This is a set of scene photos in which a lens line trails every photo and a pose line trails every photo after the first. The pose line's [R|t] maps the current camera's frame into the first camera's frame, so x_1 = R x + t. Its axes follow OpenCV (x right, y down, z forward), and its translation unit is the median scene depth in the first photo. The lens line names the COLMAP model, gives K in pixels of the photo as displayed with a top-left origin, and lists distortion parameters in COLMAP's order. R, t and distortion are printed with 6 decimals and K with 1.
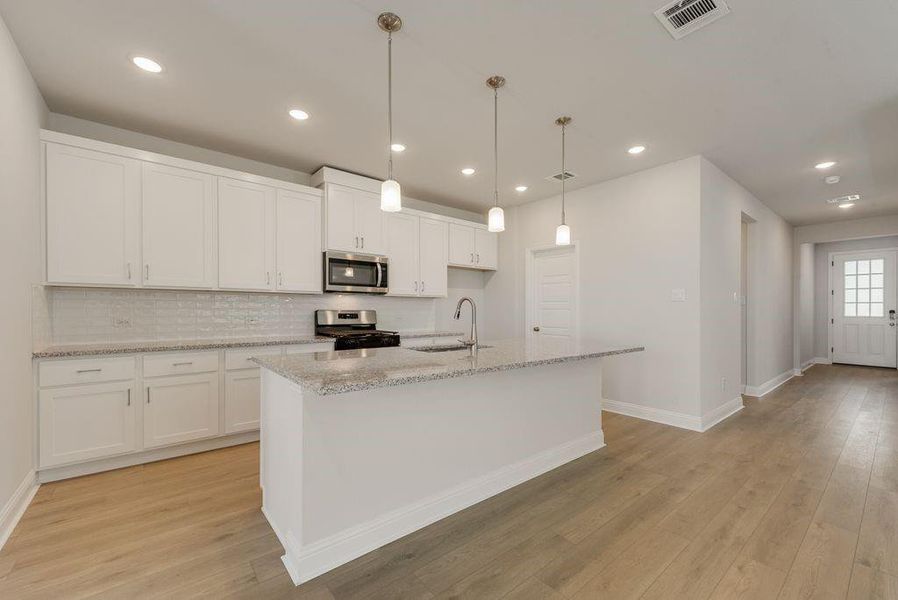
lens RADIAL K [[366.0, 0, 450.7], [0, 366.0, 307.4], [0, 0, 1]] dist [0.002887, 0.000152]
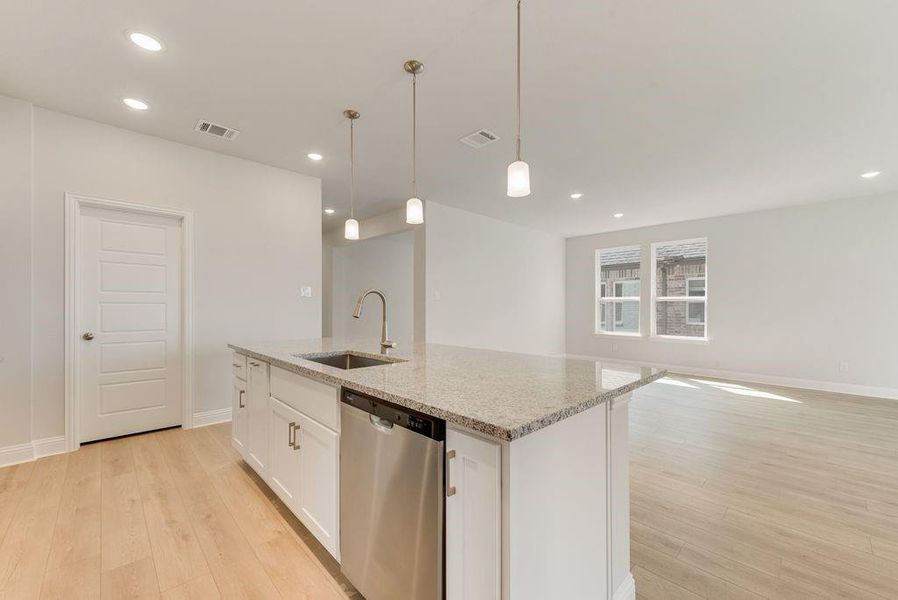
lens RADIAL K [[366.0, 0, 450.7], [0, 366.0, 307.4], [0, 0, 1]] dist [0.002887, 0.000152]
pose [[-0.067881, -0.006152, 0.997674, -0.512821], [-0.012980, 0.999902, 0.005282, 0.001937], [-0.997609, -0.012591, -0.067954, 0.588432]]
